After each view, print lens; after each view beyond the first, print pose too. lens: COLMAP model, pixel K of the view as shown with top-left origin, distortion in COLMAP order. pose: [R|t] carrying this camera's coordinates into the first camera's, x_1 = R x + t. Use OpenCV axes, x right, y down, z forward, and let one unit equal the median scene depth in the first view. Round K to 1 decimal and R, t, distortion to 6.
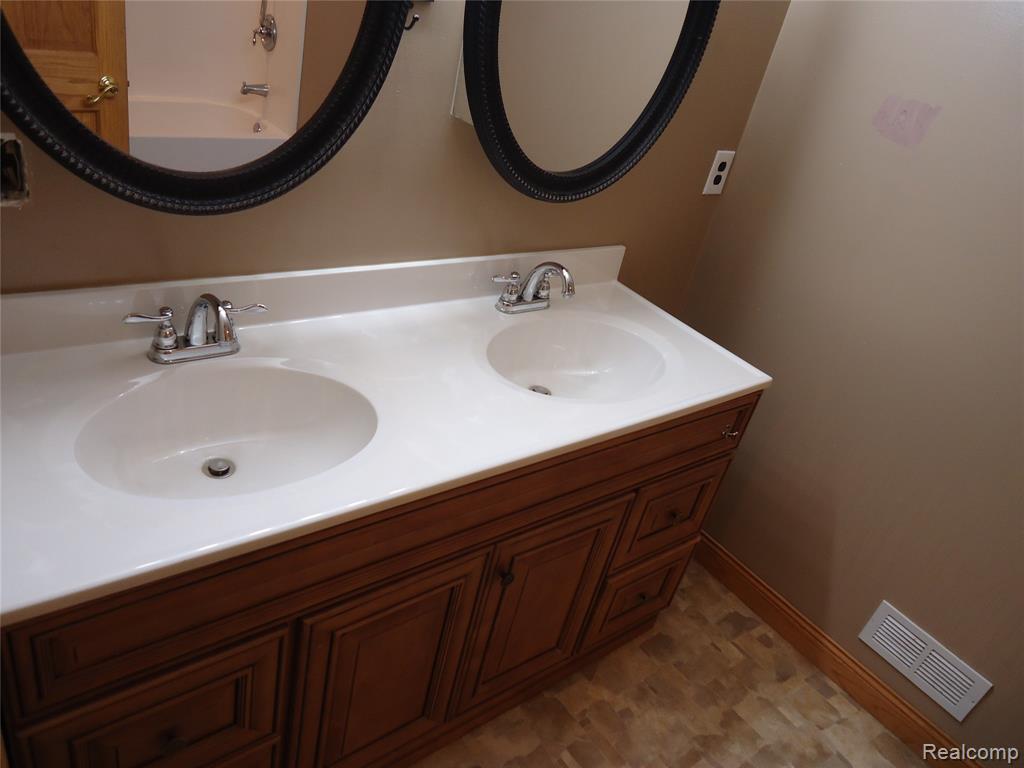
lens RADIAL K [[746.6, 0, 511.4], [0, 746.6, 385.4], [0, 0, 1]] dist [0.003114, -0.000628]
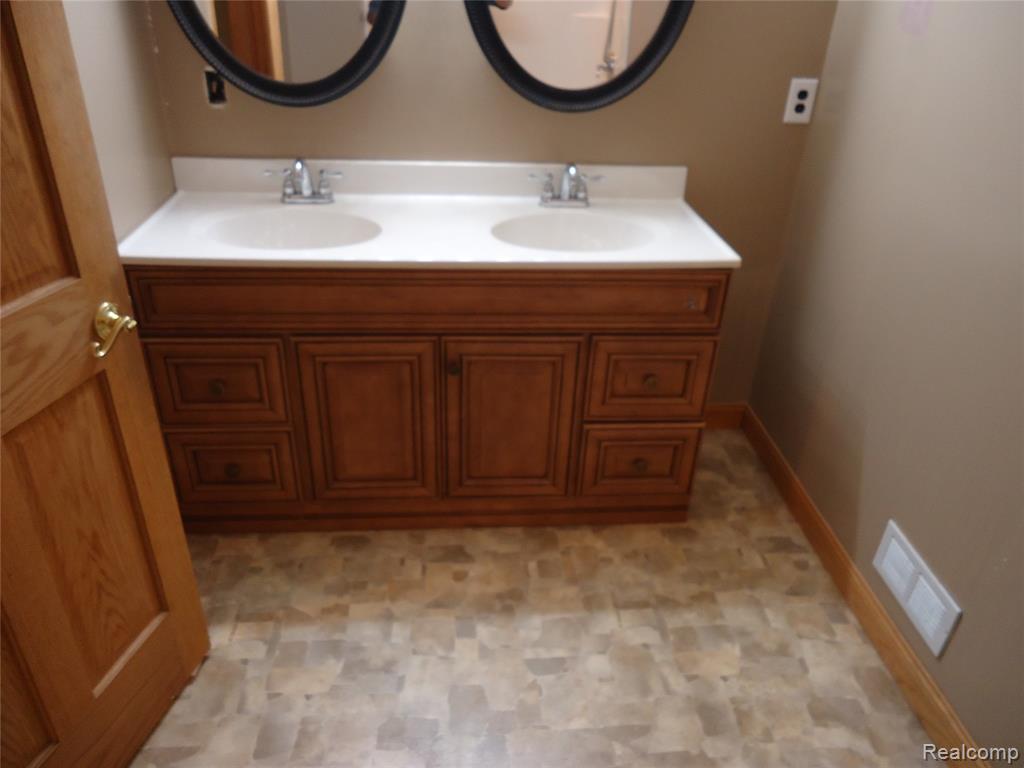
lens RADIAL K [[746.6, 0, 516.4], [0, 746.6, 382.6], [0, 0, 1]] dist [0.003114, -0.000628]
pose [[0.824891, 0.107851, -0.554909, 0.614424], [-0.158904, 0.986290, -0.044524, 0.234098], [0.542499, 0.124905, 0.830719, -0.050912]]
